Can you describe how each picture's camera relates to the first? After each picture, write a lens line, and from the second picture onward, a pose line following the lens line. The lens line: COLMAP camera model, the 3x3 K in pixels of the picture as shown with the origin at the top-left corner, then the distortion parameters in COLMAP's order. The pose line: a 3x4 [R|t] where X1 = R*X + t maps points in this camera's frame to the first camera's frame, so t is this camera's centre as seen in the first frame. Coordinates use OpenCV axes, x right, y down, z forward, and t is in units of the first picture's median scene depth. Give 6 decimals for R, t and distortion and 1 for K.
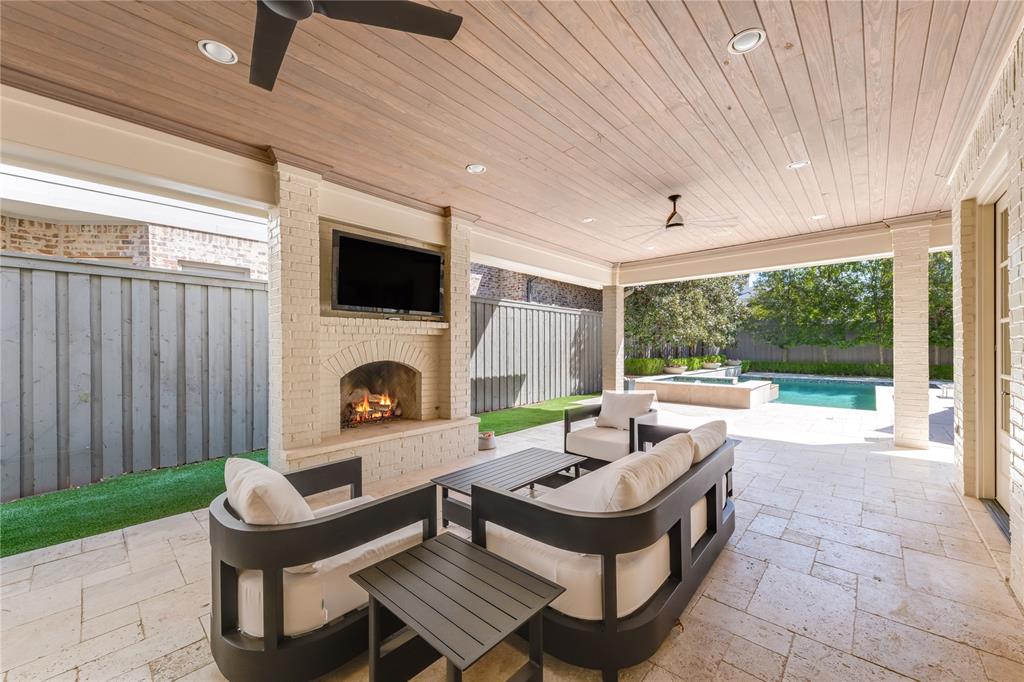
lens RADIAL K [[394.5, 0, 516.0], [0, 394.5, 341.4], [0, 0, 1]] dist [0.002765, 0.000255]
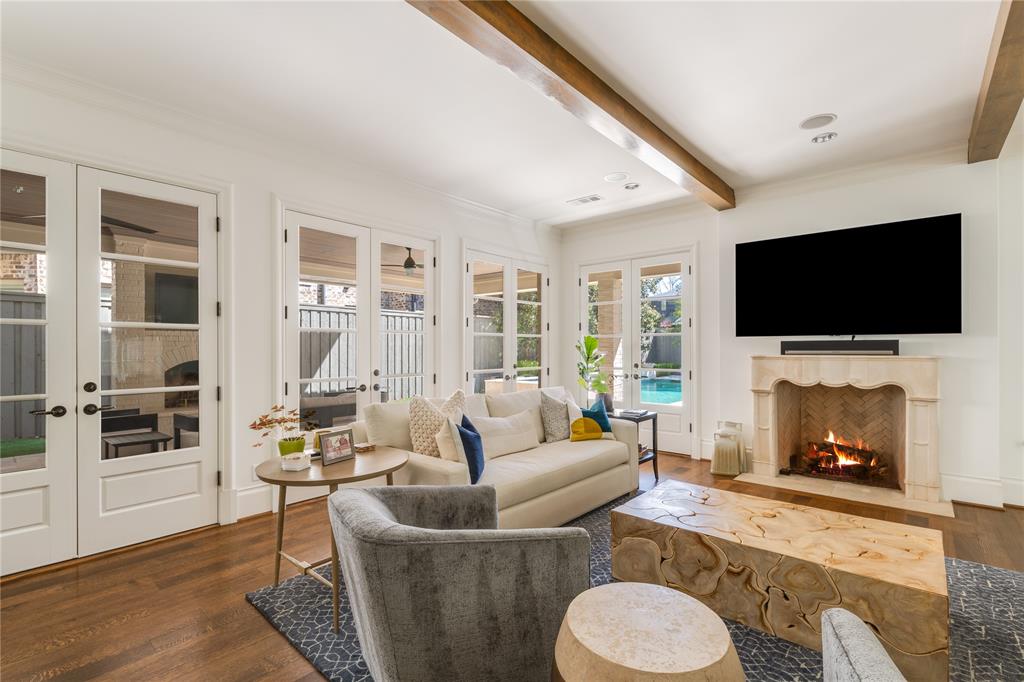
lens RADIAL K [[472.0, 0, 508.9], [0, 472.0, 348.9], [0, 0, 1]] dist [0.000663, -0.000721]
pose [[0.999675, 0.004883, 0.025010, 0.529893], [-0.004848, 0.999987, -0.001453, 0.003374], [-0.025017, 0.001332, 0.999686, -0.531298]]
